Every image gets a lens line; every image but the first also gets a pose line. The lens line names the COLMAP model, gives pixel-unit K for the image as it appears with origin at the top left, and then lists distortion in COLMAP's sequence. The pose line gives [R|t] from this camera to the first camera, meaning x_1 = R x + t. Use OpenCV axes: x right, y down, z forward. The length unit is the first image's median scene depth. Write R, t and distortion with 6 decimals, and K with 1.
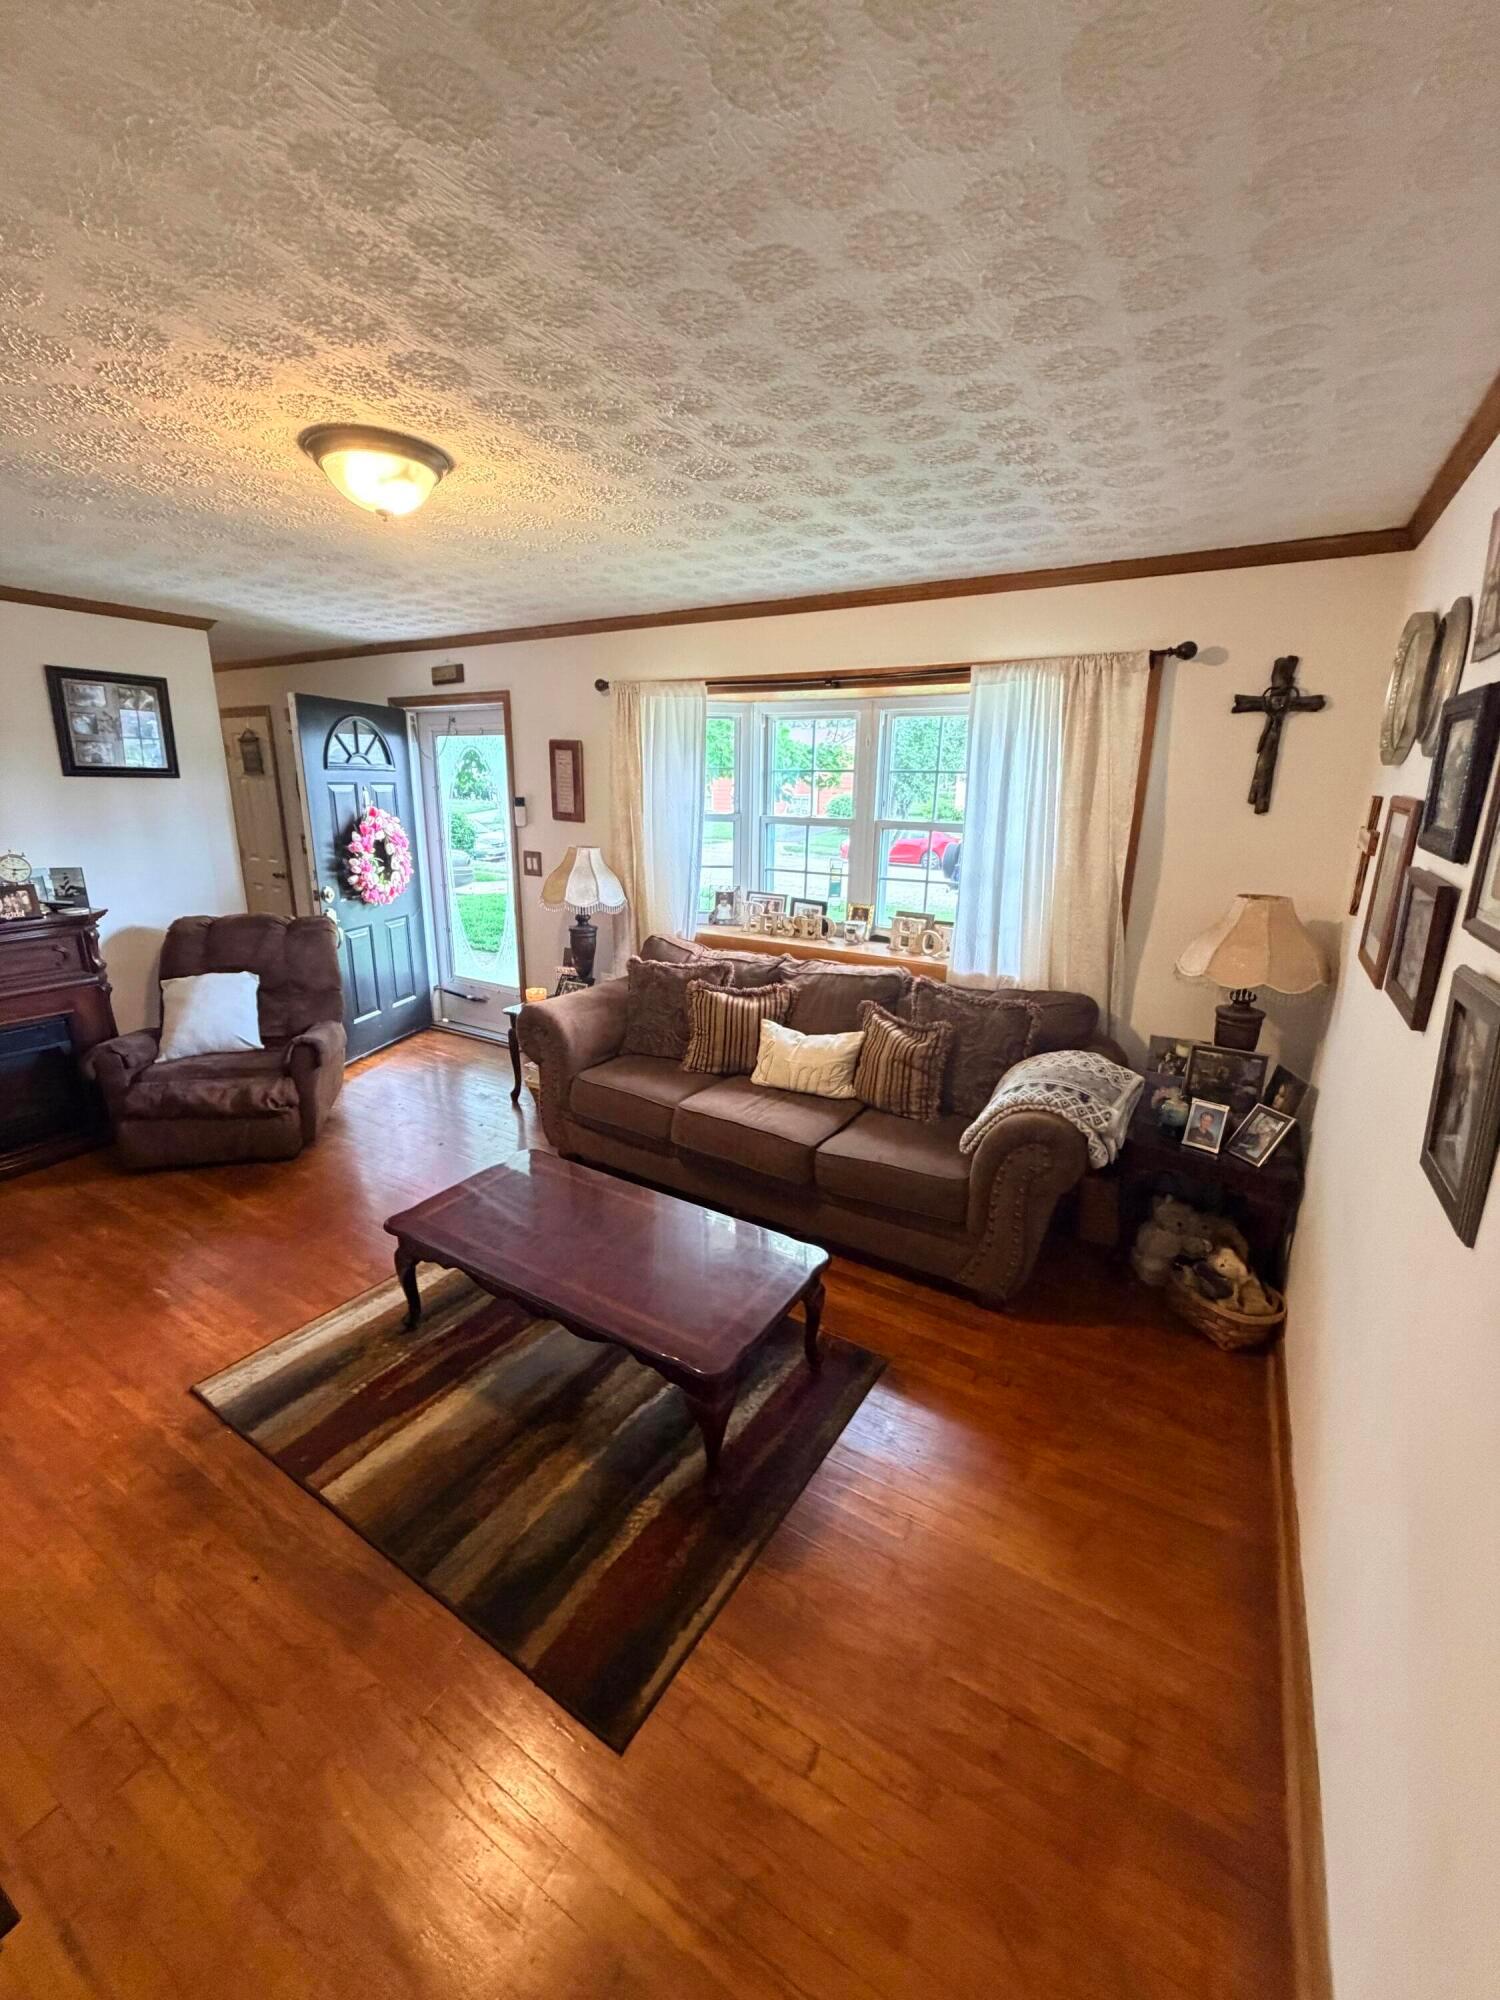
lens RADIAL K [[794.6, 0, 749.5], [0, 794.6, 992.5], [0, 0, 1]] dist [0.000914, 0.000068]
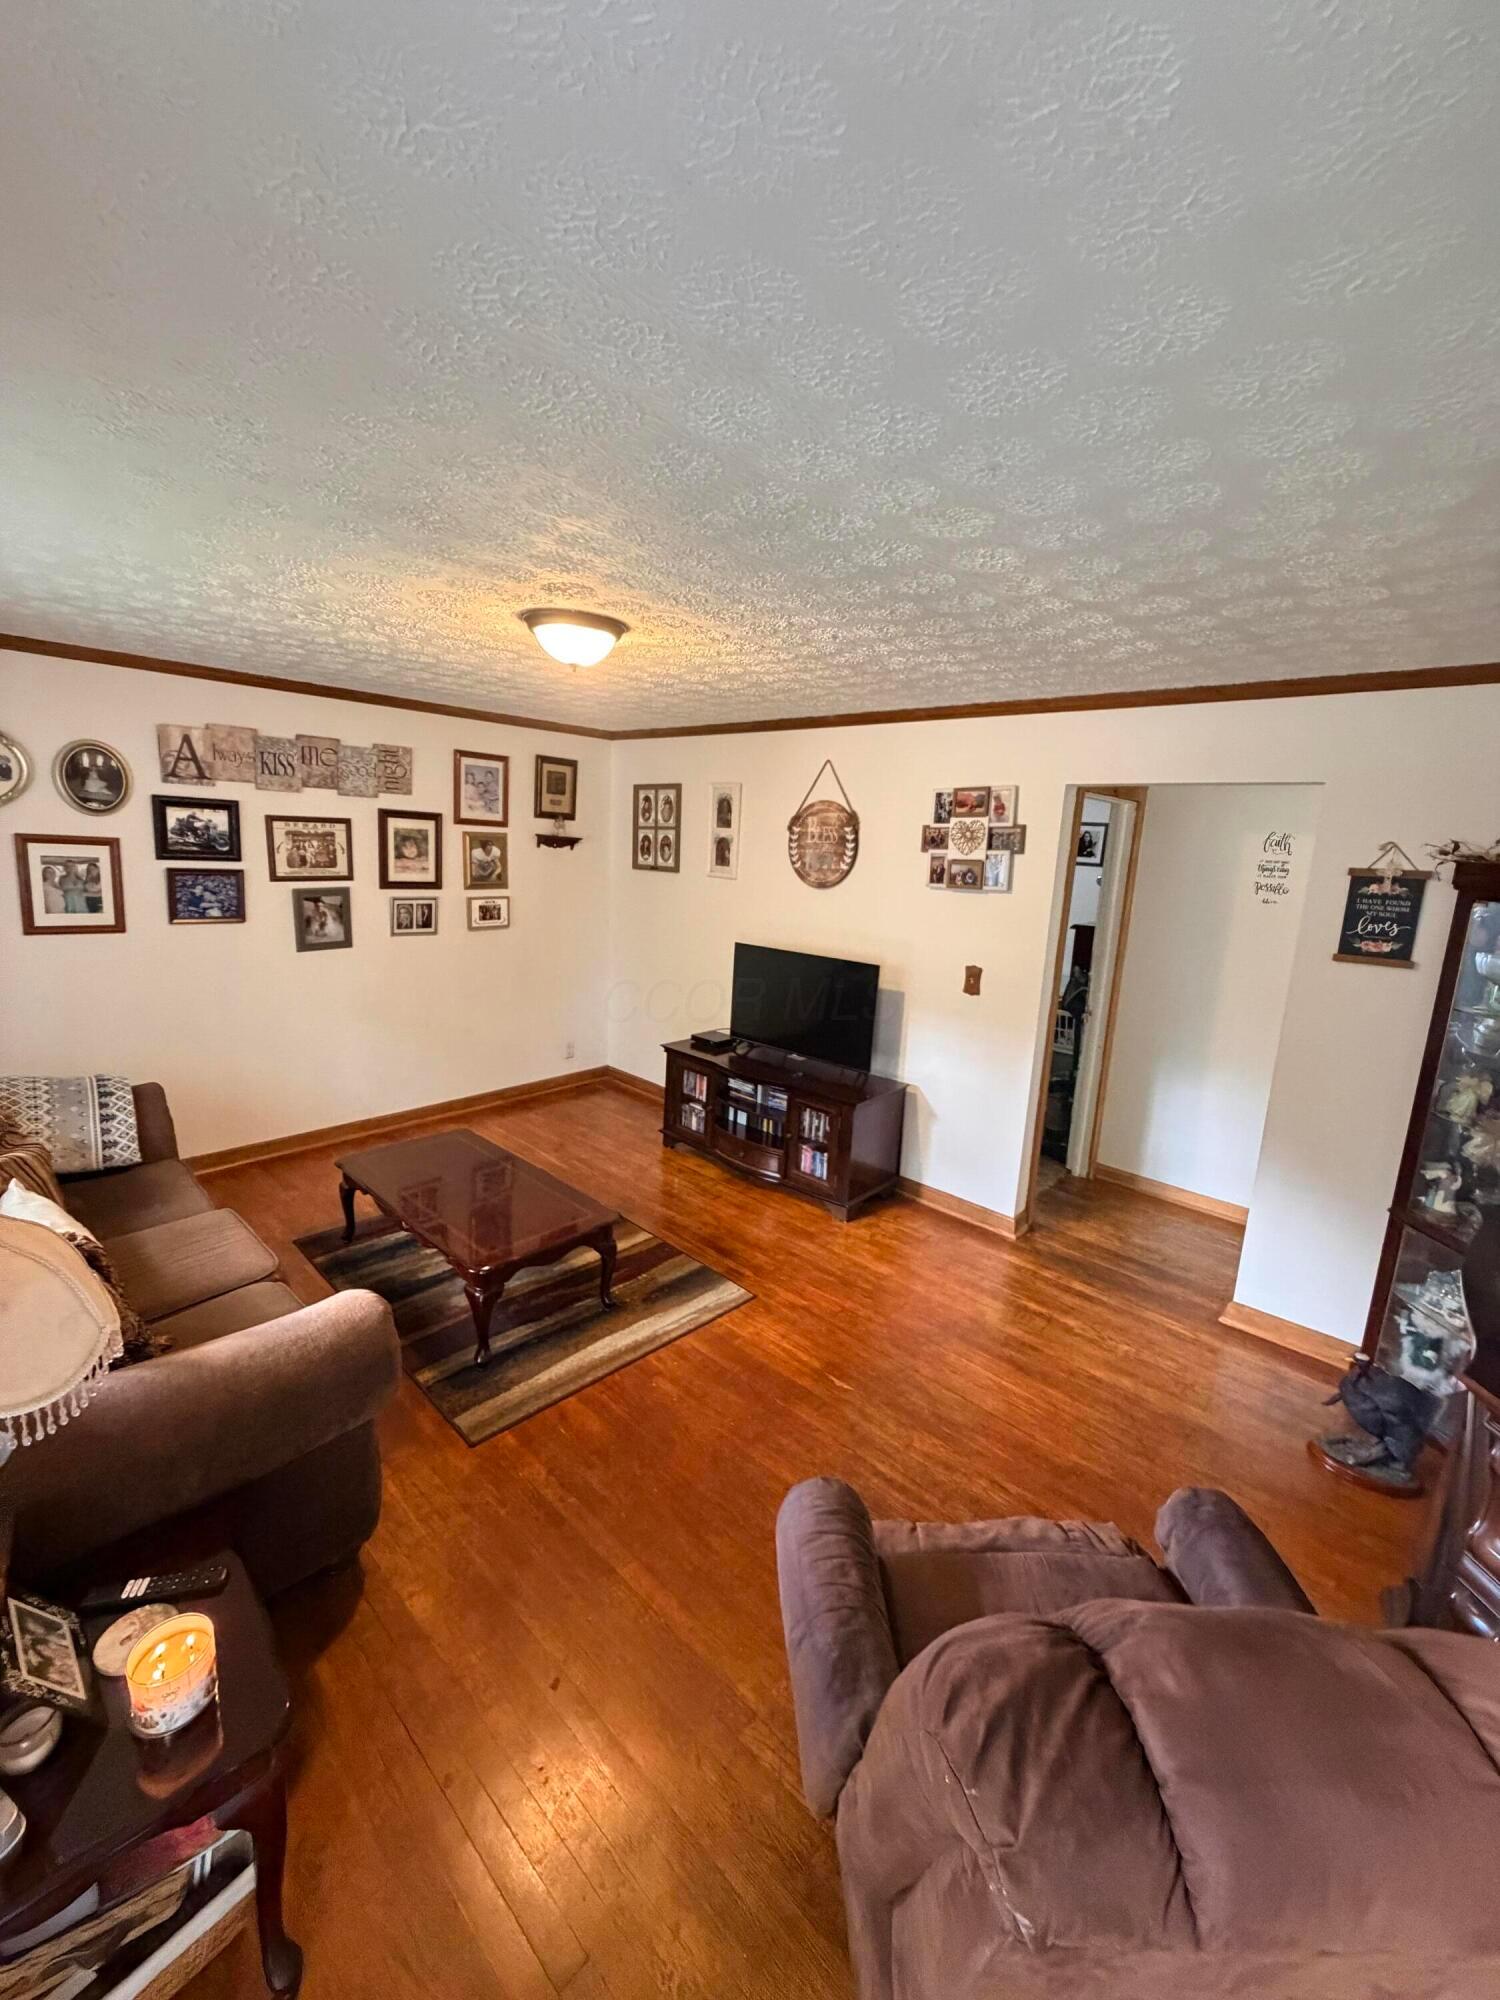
lens RADIAL K [[794.6, 0, 749.5], [0, 794.6, 992.5], [0, 0, 1]] dist [0.000914, 0.000068]
pose [[-0.975877, -0.099399, 0.194381, -0.653699], [-0.004102, 0.898535, 0.438883, -0.432443], [-0.218283, 0.427499, -0.877267, 1.434800]]
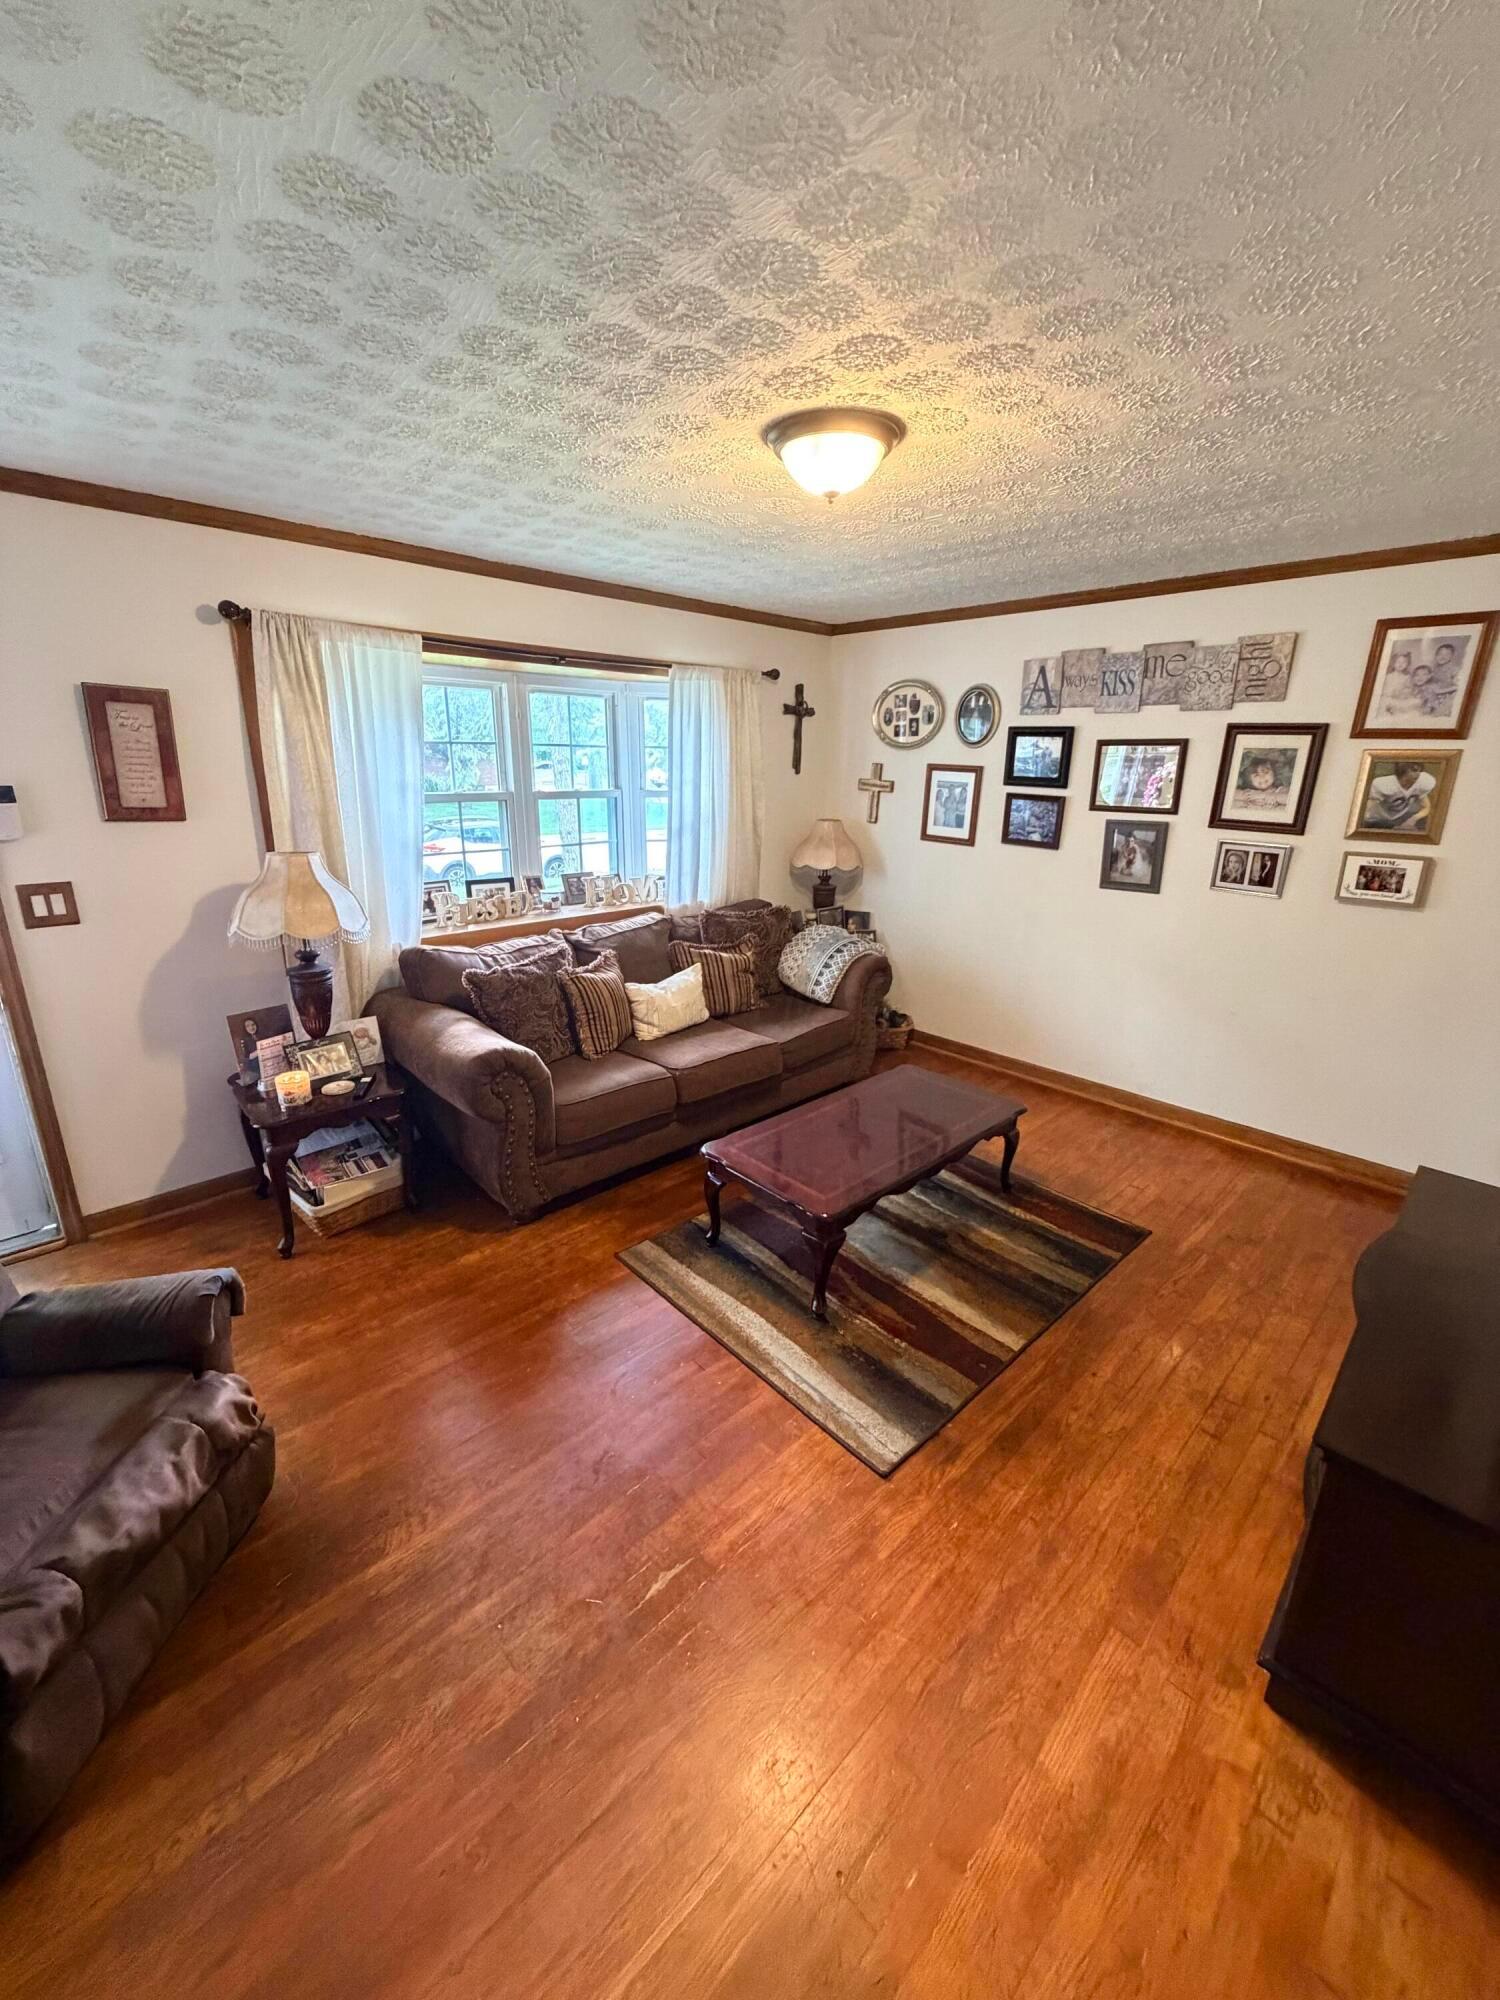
lens RADIAL K [[794.6, 0, 749.5], [0, 794.6, 992.5], [0, 0, 1]] dist [0.000914, 0.000068]
pose [[0.260595, -0.282170, 0.923293, -0.993165], [0.240985, 0.945076, 0.220811, -0.160752], [-0.934888, 0.164957, 0.314281, 0.556382]]
